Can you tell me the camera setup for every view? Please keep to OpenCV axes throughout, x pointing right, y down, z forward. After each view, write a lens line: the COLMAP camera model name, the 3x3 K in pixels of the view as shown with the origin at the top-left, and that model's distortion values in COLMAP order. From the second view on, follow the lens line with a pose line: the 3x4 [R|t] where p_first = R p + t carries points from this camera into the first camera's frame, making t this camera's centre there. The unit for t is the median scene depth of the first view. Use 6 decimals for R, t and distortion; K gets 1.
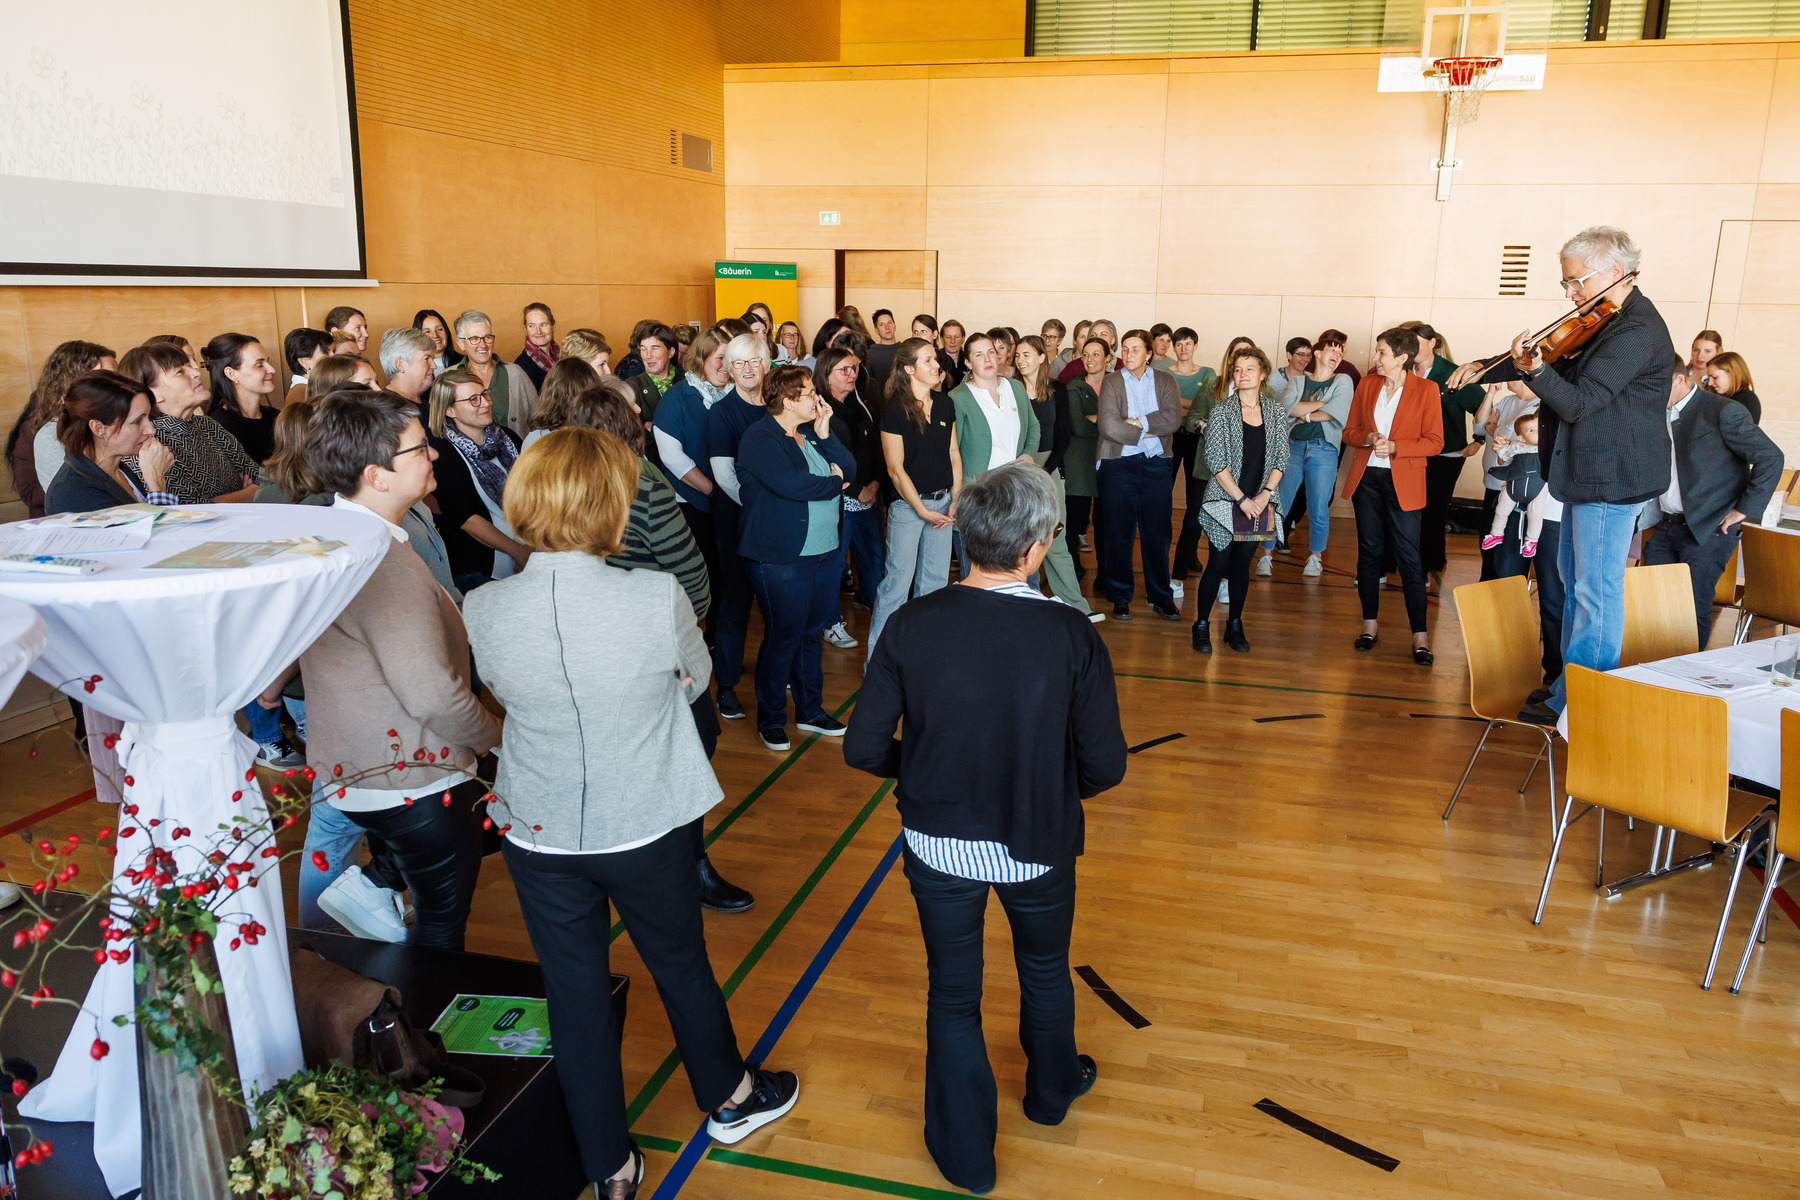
lens RADIAL K [[1301.2, 0, 934.9], [0, 1301.2, 595.7], [0, 0, 1]] dist [-0.001315, 0.001592]
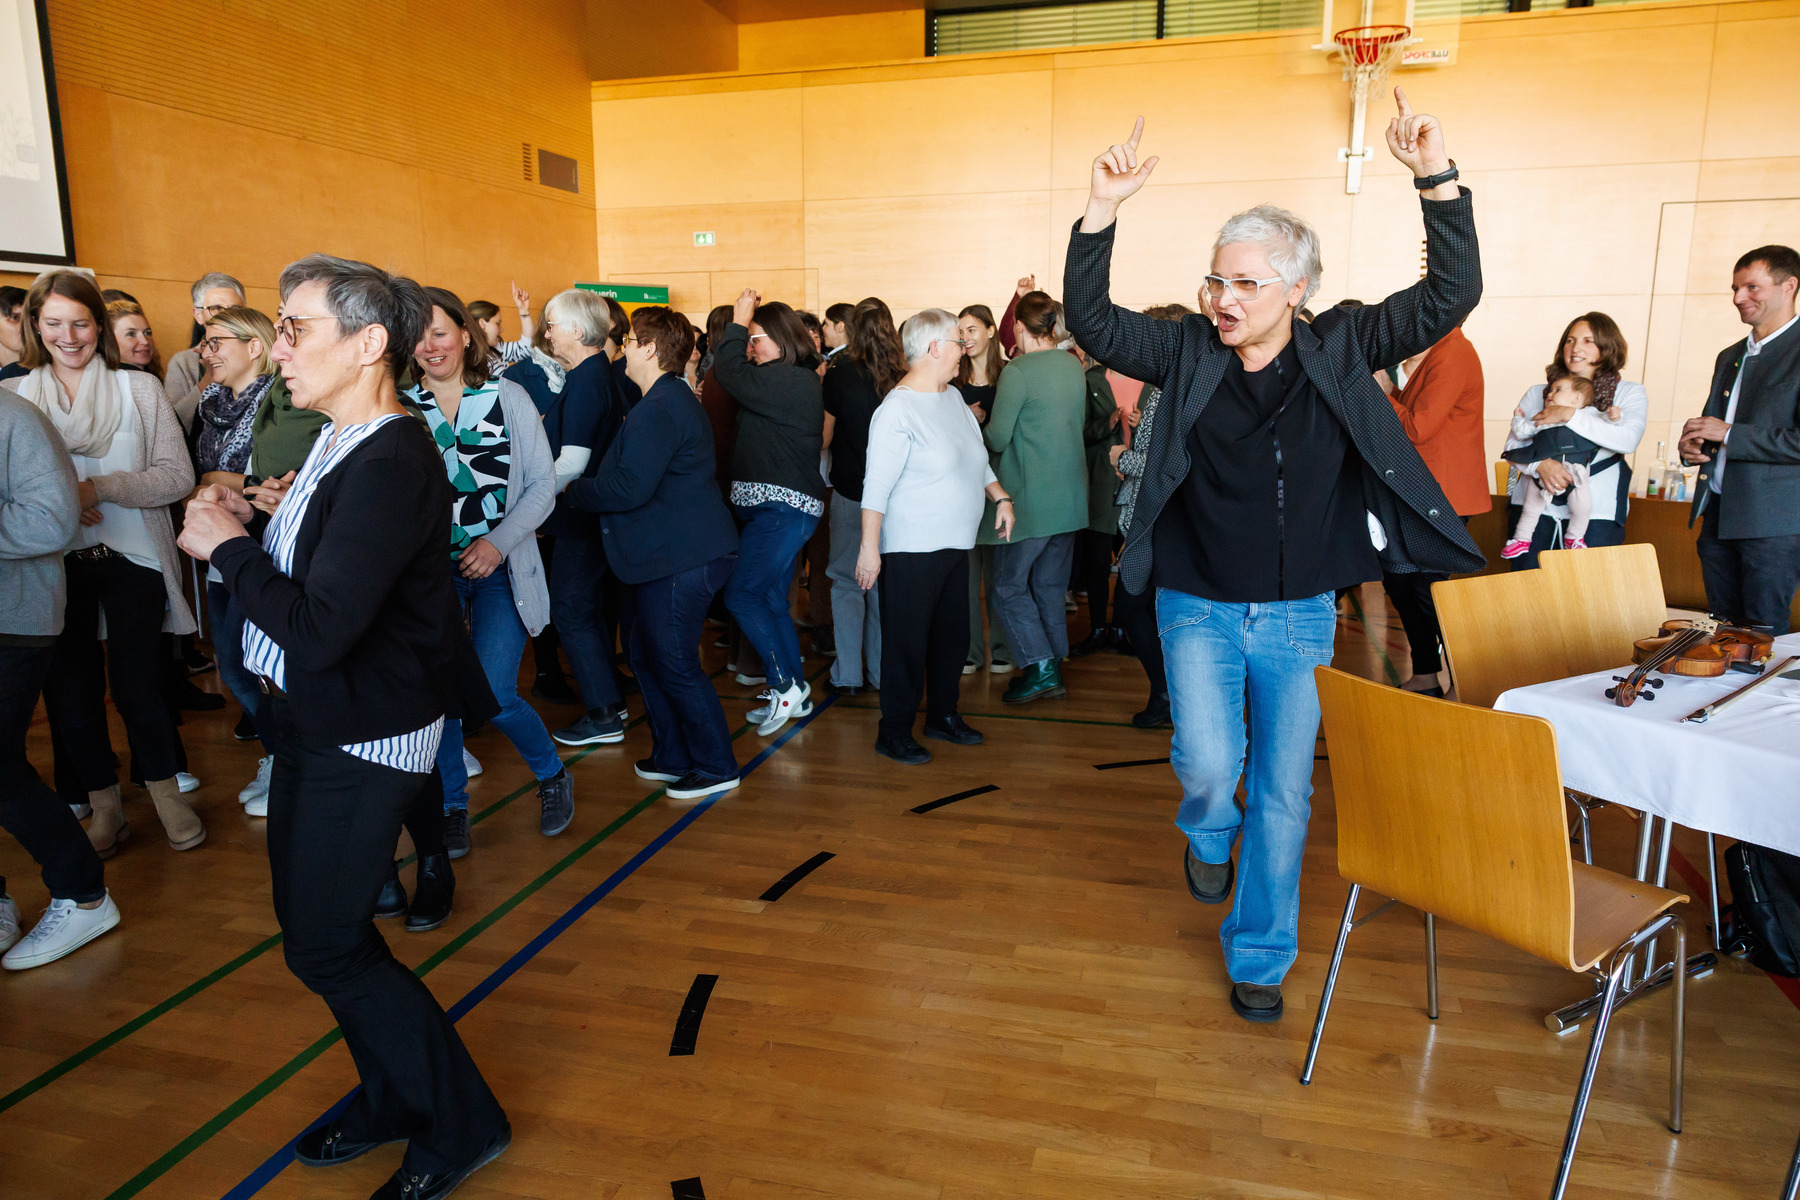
lens RADIAL K [[1202.2, 0, 900.0], [0, 1202.2, 600.0], [0, 0, 1]] dist [0.001648, 0.003875]
pose [[0.999569, -0.019297, -0.022109, 0.217649], [0.018320, 0.998883, -0.043564, 0.037710], [0.022925, 0.043140, 0.998806, 0.403966]]
